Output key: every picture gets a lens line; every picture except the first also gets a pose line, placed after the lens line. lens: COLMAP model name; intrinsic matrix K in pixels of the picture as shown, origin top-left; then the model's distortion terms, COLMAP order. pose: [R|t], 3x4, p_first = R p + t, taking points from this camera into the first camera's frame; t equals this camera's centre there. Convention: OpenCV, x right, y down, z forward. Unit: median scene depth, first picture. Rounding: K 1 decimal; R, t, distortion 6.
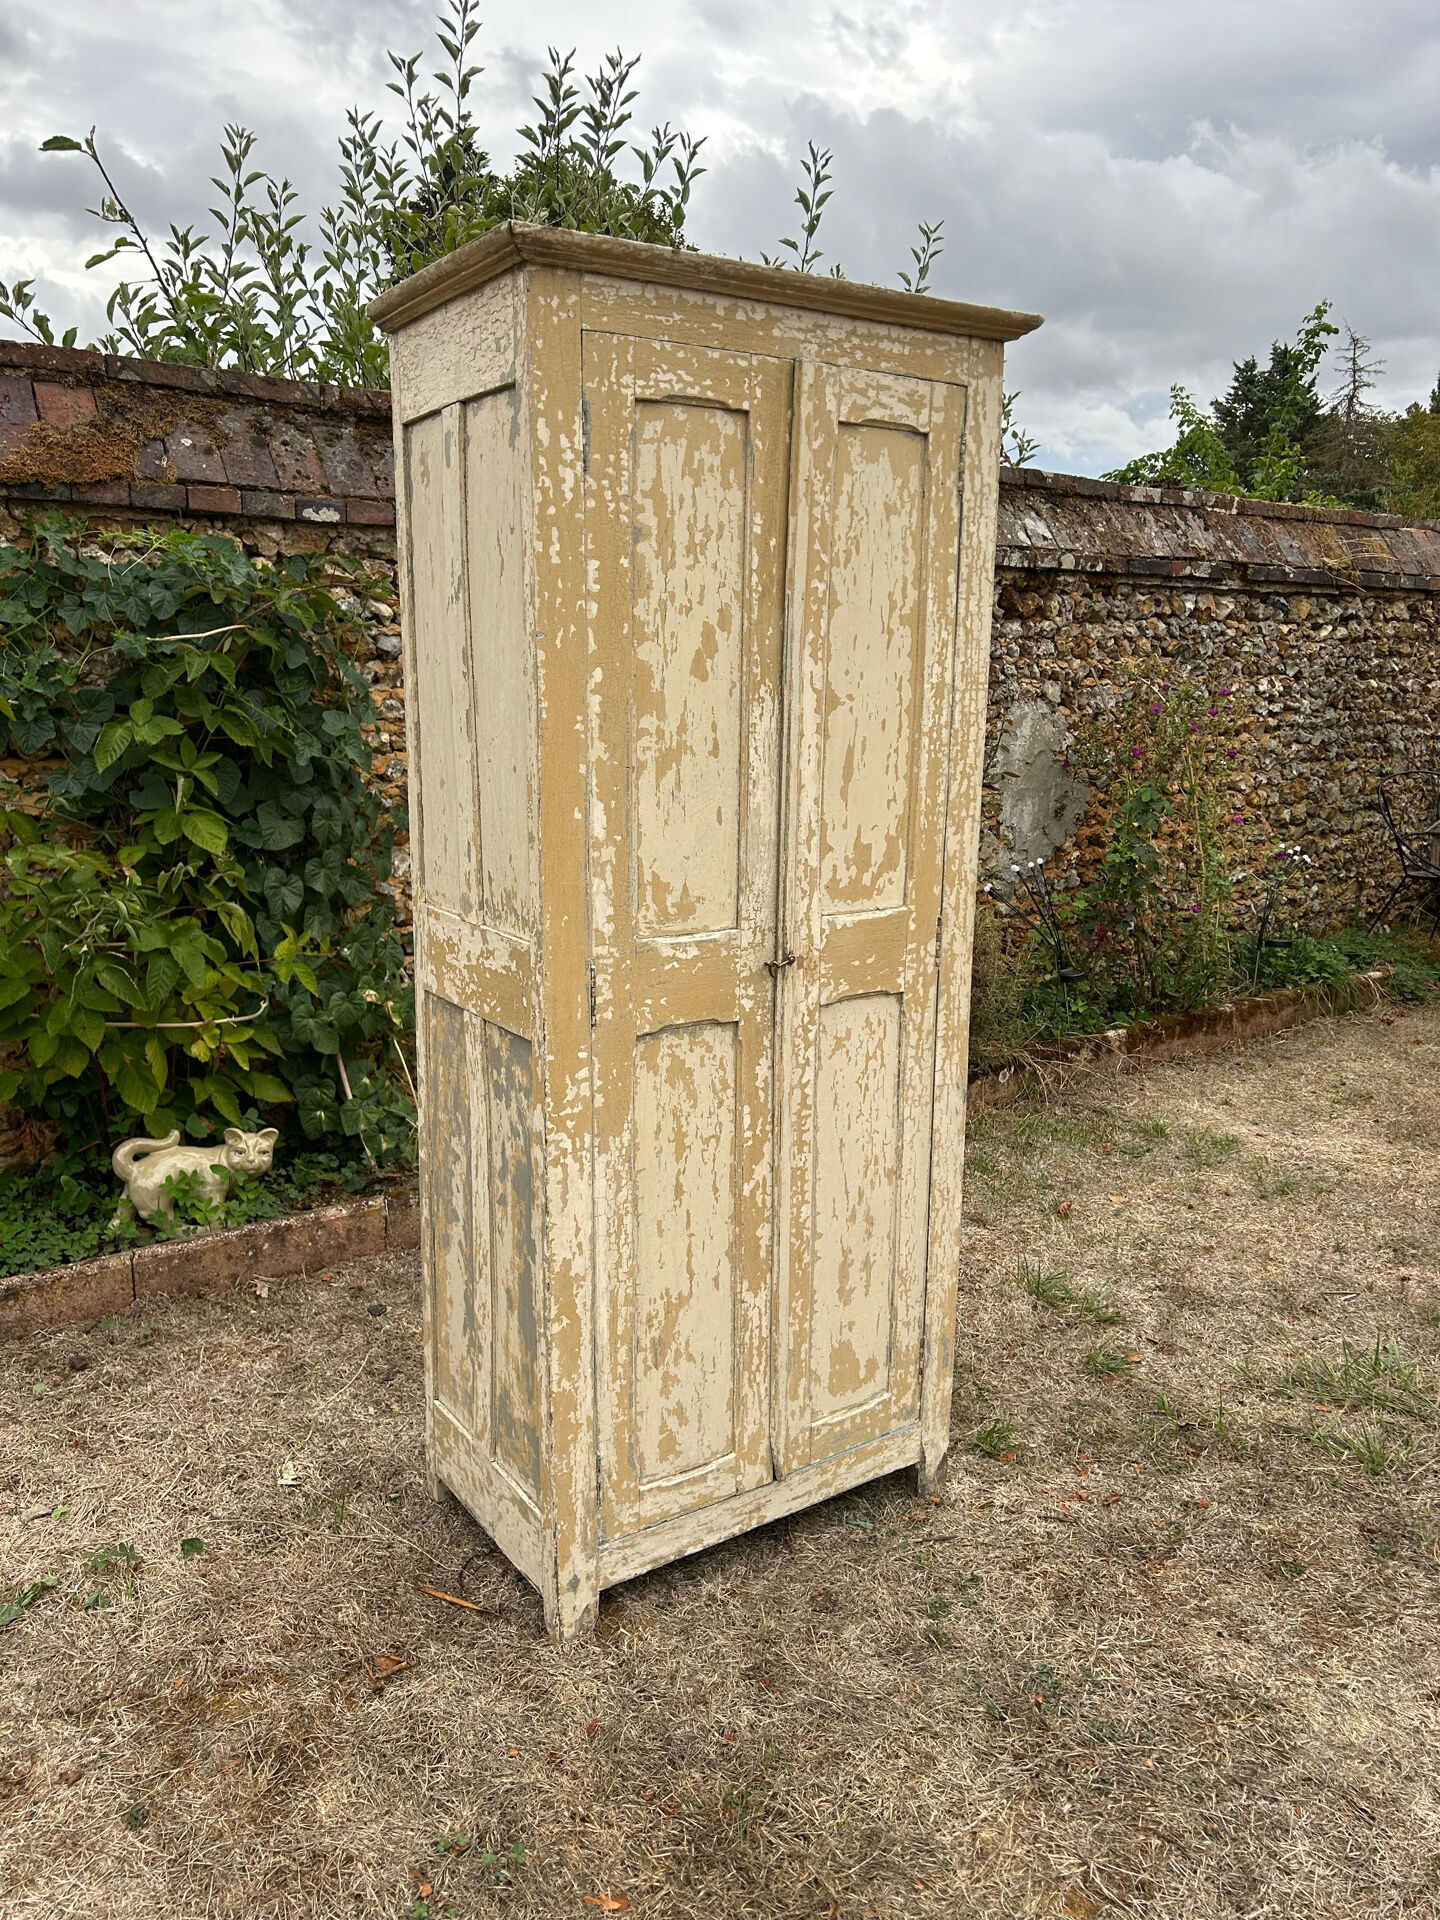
lens RADIAL K [[1448.2, 0, 726.3], [0, 1448.2, 956.2], [0, 0, 1]] dist [0.050915, -0.058003]
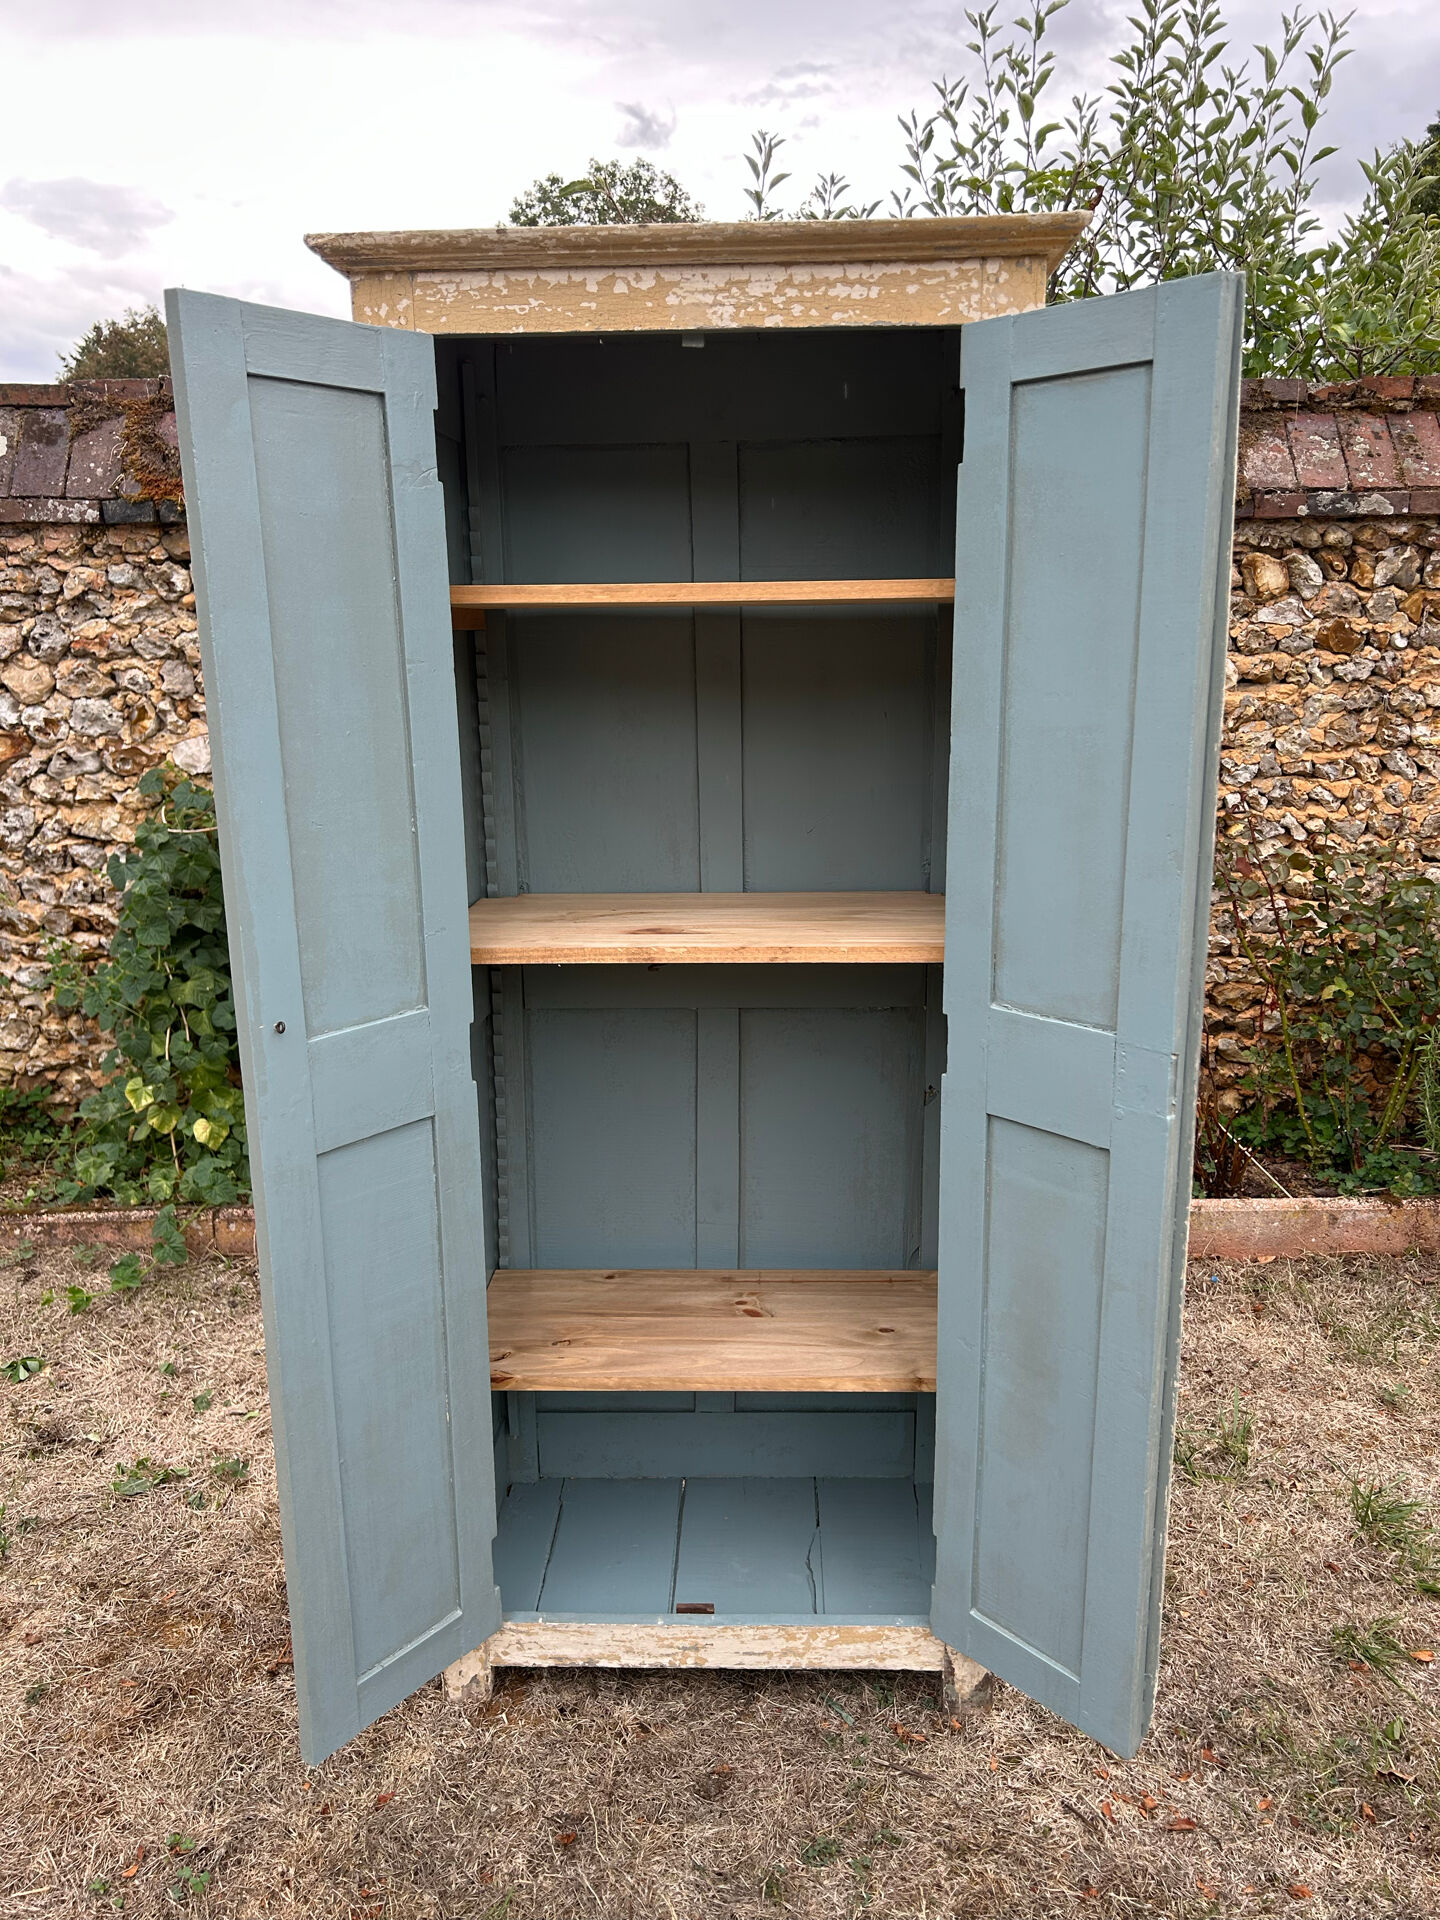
lens RADIAL K [[1448.2, 0, 717.5], [0, 1448.2, 961.8], [0, 0, 1]] dist [0.050915, -0.058003]
pose [[0.805747, 0.115483, -0.580892, 0.526035], [-0.102715, 0.993191, 0.054974, -0.087366], [0.583285, 0.015371, 0.812122, 0.302121]]
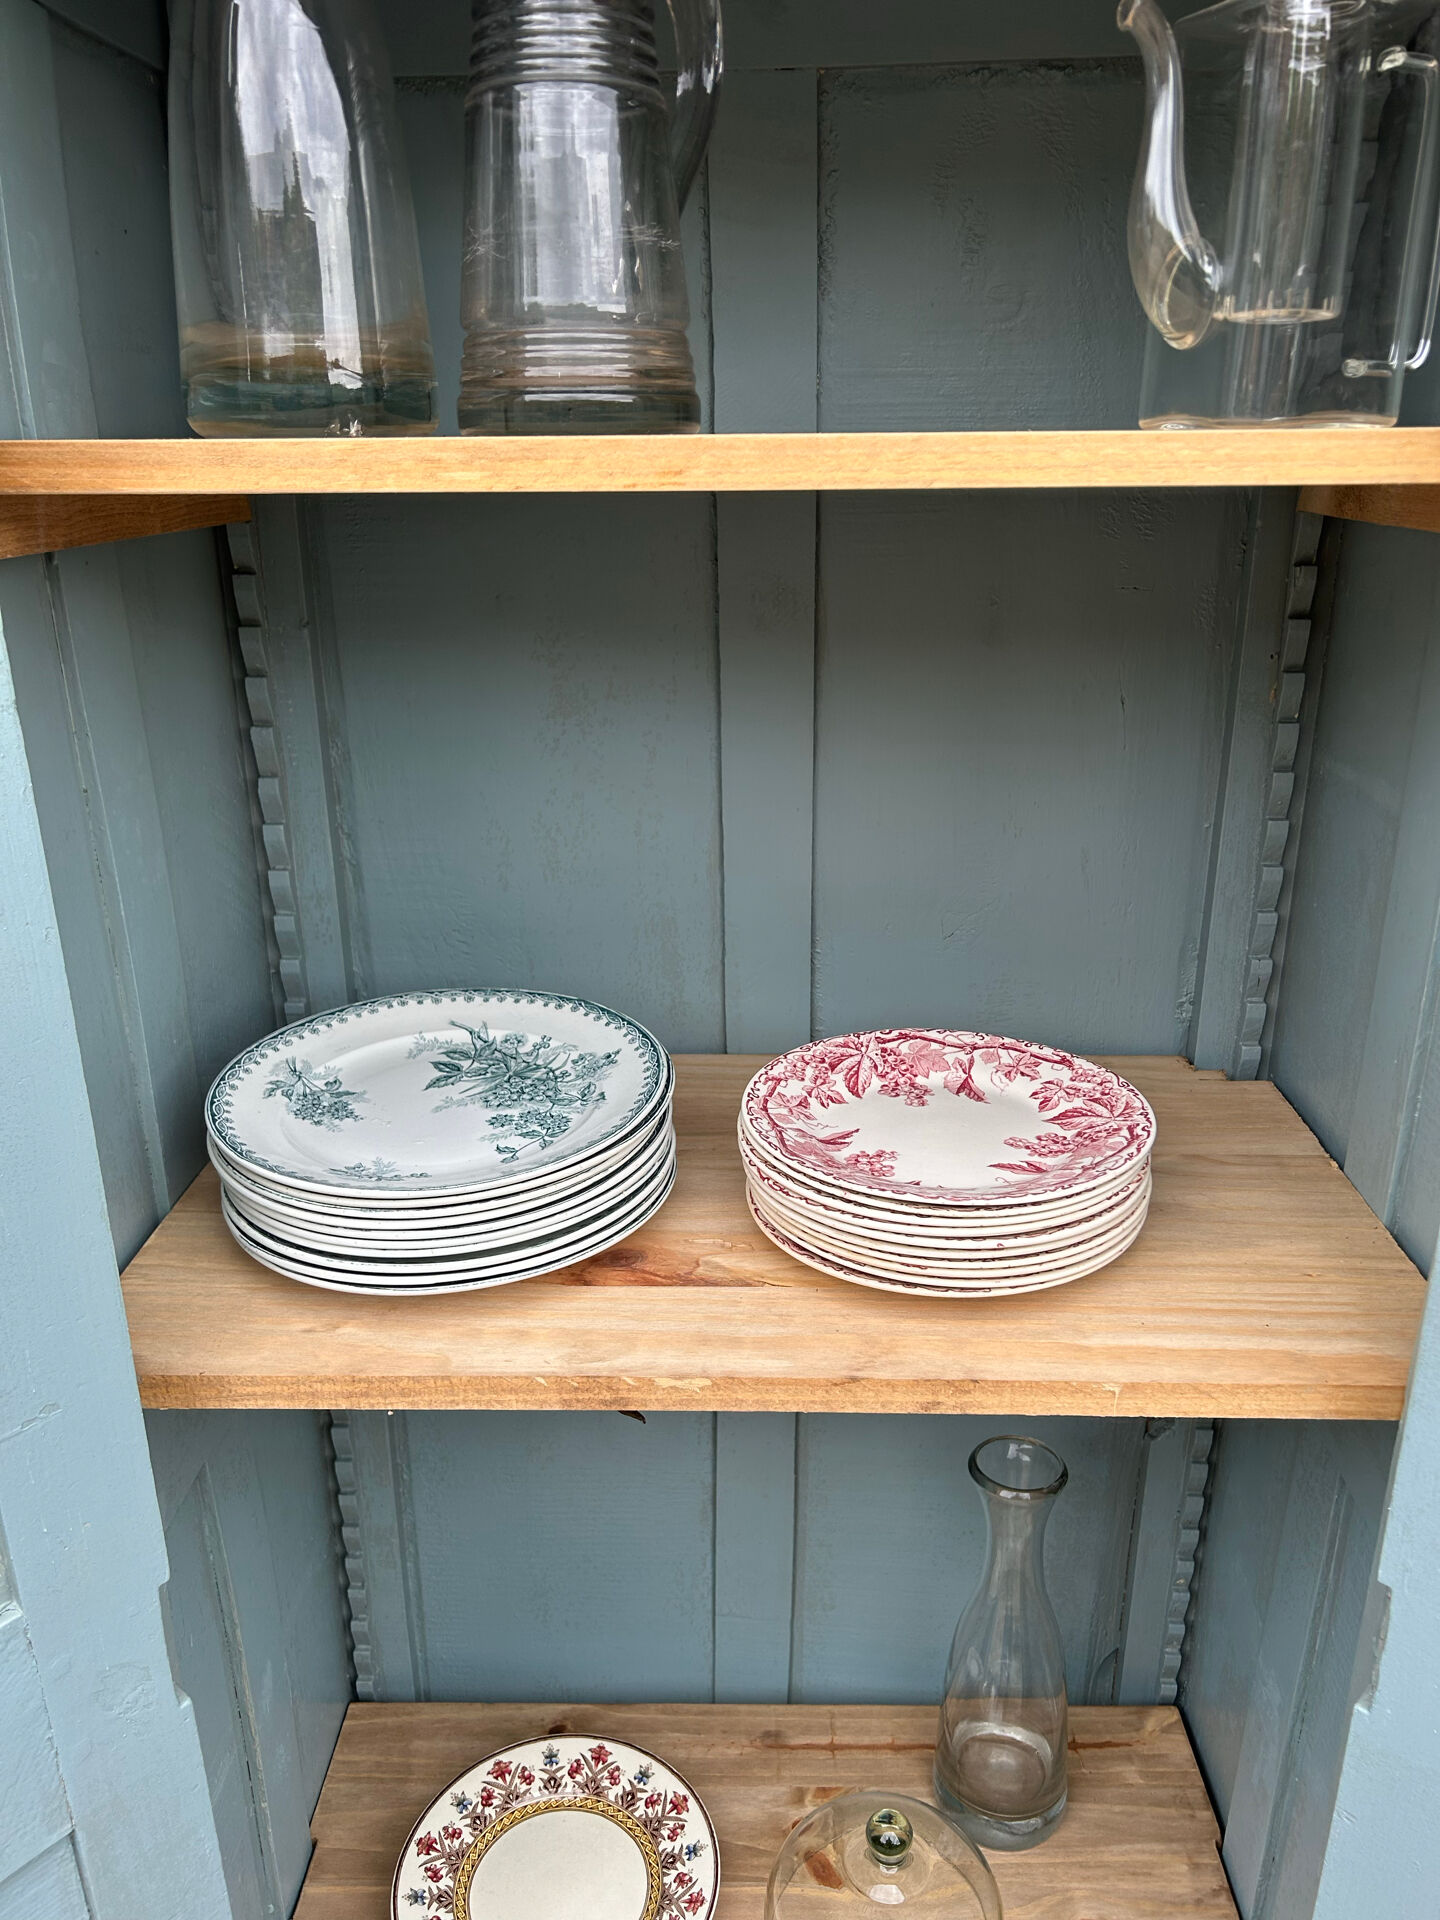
lens RADIAL K [[1448.2, 0, 729.0], [0, 1448.2, 945.8], [0, 0, 1]] dist [0.050915, -0.058003]
pose [[0.814835, 0.183007, -0.550048, 0.189028], [-0.103941, 0.979607, 0.171950, -0.203861], [0.570299, -0.082938, 0.817239, 0.714464]]
